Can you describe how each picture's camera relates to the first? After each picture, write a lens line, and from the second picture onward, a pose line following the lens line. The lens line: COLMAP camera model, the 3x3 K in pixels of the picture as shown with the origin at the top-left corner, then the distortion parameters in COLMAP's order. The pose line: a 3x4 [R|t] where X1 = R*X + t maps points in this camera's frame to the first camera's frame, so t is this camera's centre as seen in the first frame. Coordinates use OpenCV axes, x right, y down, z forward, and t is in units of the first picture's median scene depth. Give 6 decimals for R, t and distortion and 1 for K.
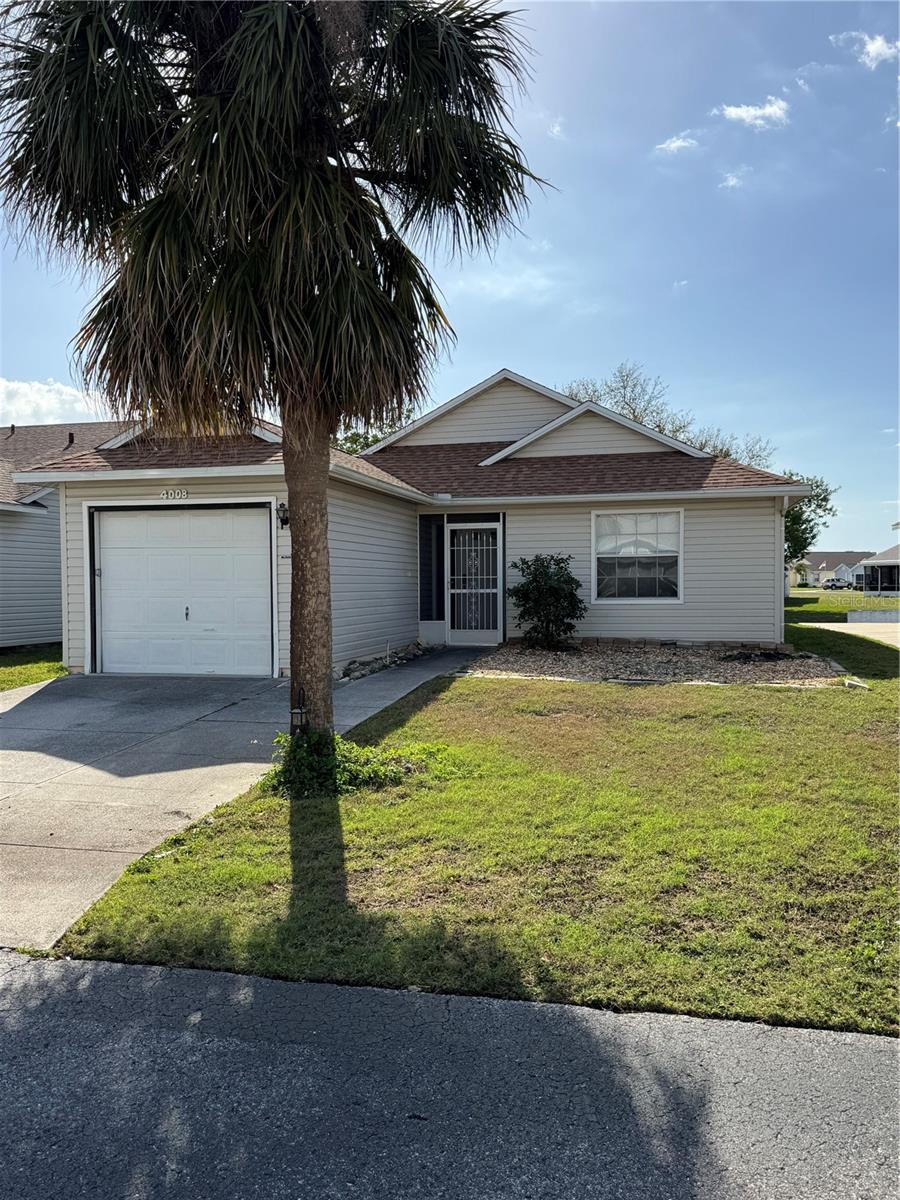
lens RADIAL K [[947.1, 0, 446.7], [0, 947.1, 608.0], [0, 0, 1]] dist [0.085880, -0.000722]
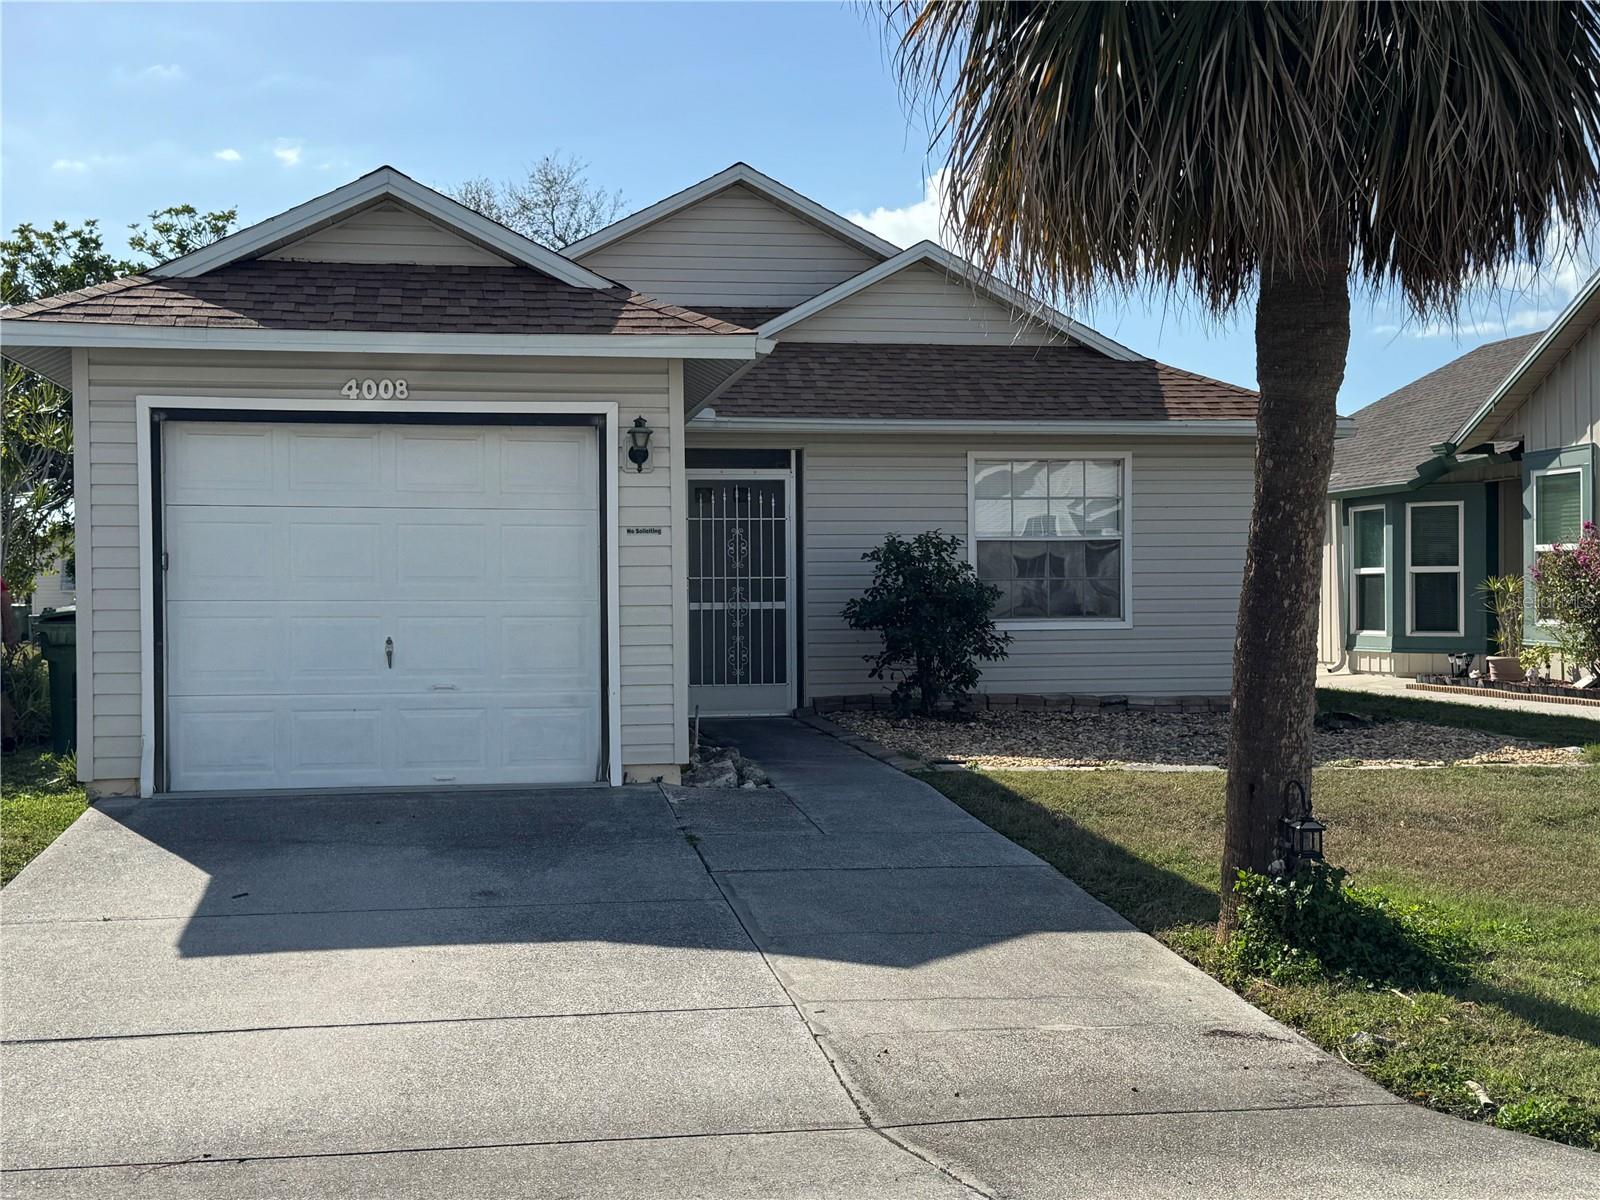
lens RADIAL K [[1943.8, 0, 803.9], [0, 1943.8, 597.2], [0, 0, 1]] dist [0.110271, 0.000000]
pose [[0.921044, 0.001014, 0.389458, -0.346758], [0.009649, 0.999630, -0.025422, 0.003792], [-0.389340, 0.027173, 0.920693, 0.053025]]
